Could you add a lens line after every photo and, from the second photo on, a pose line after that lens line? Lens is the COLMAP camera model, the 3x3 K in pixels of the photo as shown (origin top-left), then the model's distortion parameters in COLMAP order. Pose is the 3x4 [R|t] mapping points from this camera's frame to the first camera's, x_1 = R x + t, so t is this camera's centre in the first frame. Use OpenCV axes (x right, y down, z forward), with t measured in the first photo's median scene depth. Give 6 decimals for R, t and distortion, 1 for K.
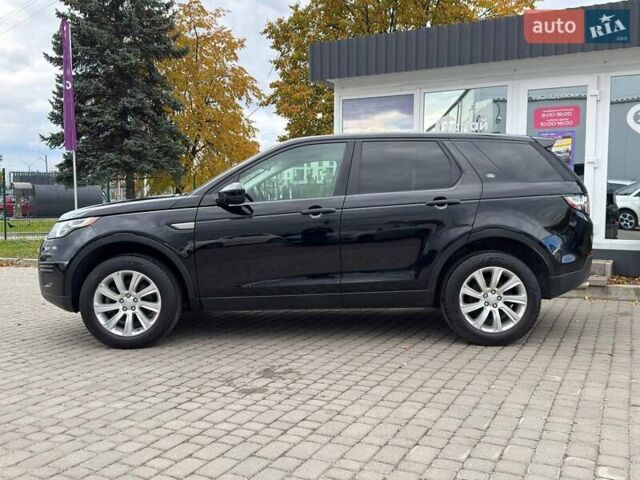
lens RADIAL K [[599.3, 0, 320.0], [0, 599.3, 240.0], [0, 0, 1]] dist [0.161831, -0.295293]
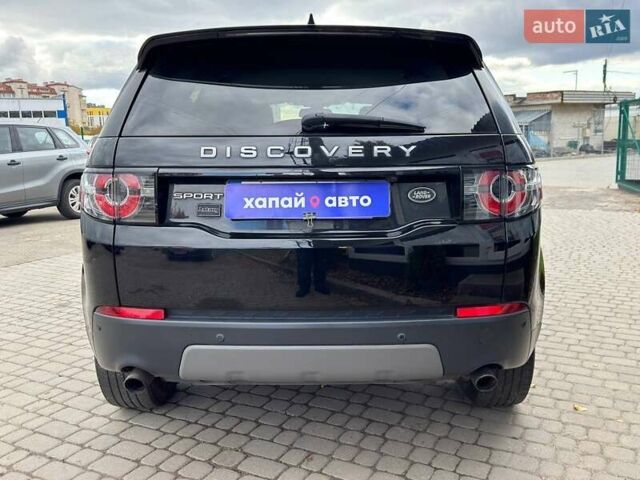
lens RADIAL K [[599.3, 0, 320.0], [0, 599.3, 240.0], [0, 0, 1]] dist [0.161831, -0.295293]
pose [[-0.014323, 0.174973, -0.984469, 0.901828], [-0.052918, 0.983058, 0.175492, -0.118626], [0.998496, 0.054610, -0.004821, 1.204803]]
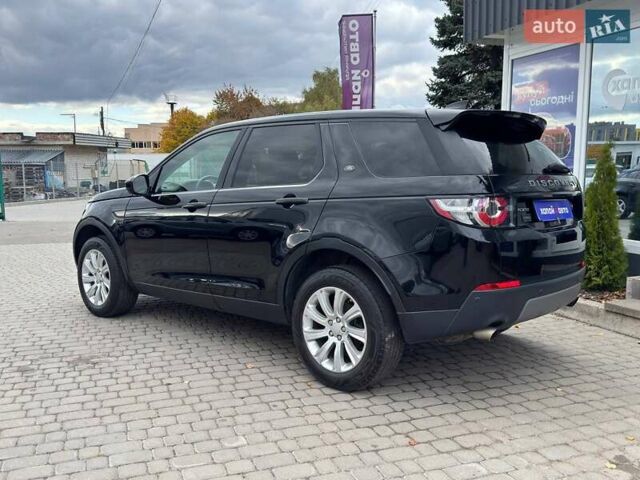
lens RADIAL K [[599.3, 0, 320.0], [0, 599.3, 240.0], [0, 0, 1]] dist [0.161831, -0.295293]
pose [[0.739775, 0.080205, -0.668057, 0.776157], [-0.050133, 0.996681, 0.064144, -0.063550], [0.670984, -0.013960, 0.741341, 0.421947]]
